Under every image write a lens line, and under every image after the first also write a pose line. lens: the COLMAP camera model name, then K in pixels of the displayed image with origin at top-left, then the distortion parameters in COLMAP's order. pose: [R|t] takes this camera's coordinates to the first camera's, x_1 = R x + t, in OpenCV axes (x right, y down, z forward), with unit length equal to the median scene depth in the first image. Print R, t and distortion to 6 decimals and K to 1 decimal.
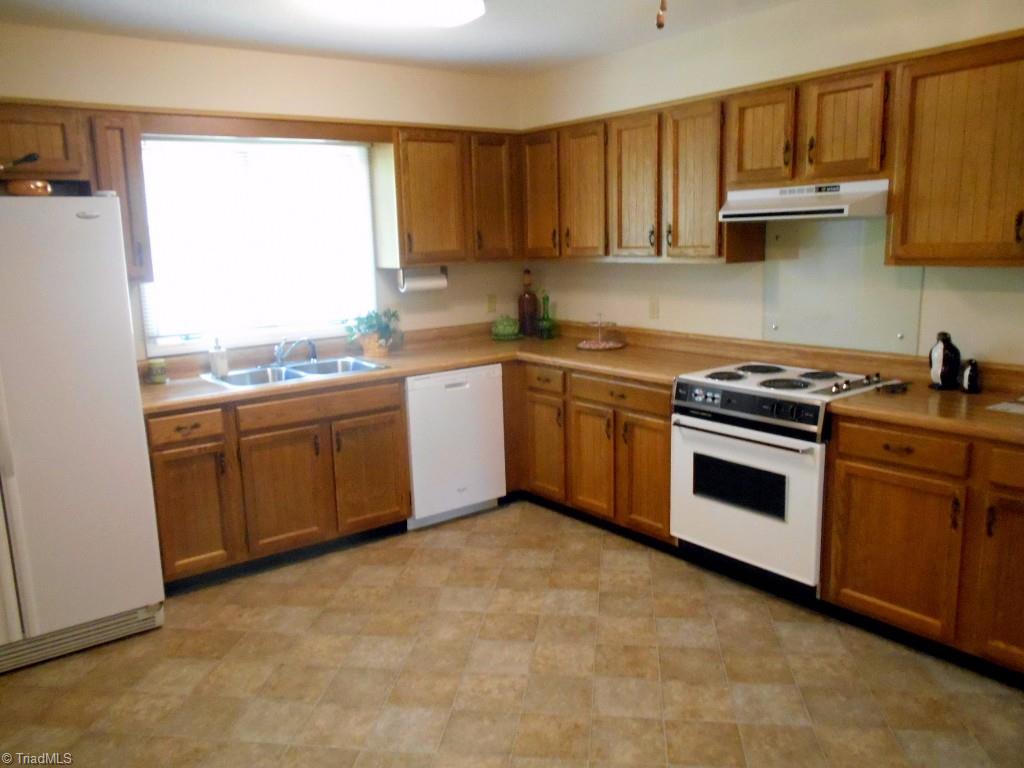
lens RADIAL K [[818.3, 0, 517.8], [0, 818.3, 387.5], [0, 0, 1]] dist [-0.053425, 0.205913]
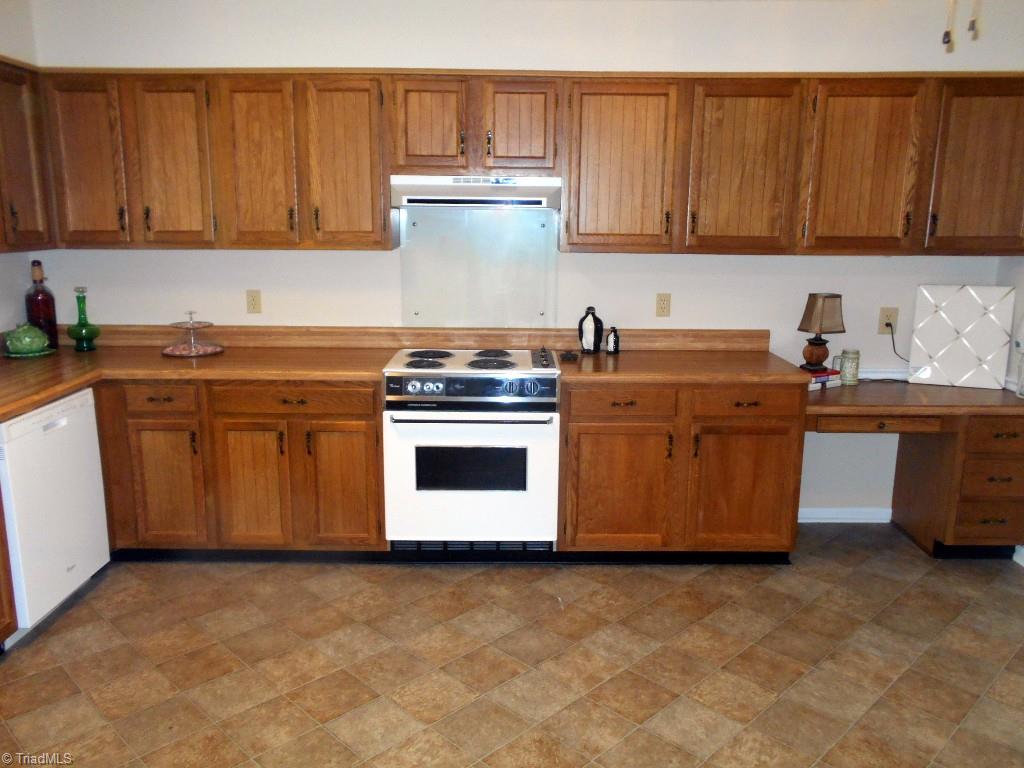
lens RADIAL K [[817.2, 0, 511.8], [0, 817.2, 396.6], [0, 0, 1]] dist [-0.037252, -0.001114]
pose [[0.596666, -0.135788, 0.790918, -0.467585], [0.121097, 0.989529, 0.078532, -0.040450], [-0.793301, 0.048920, 0.606862, 0.325234]]
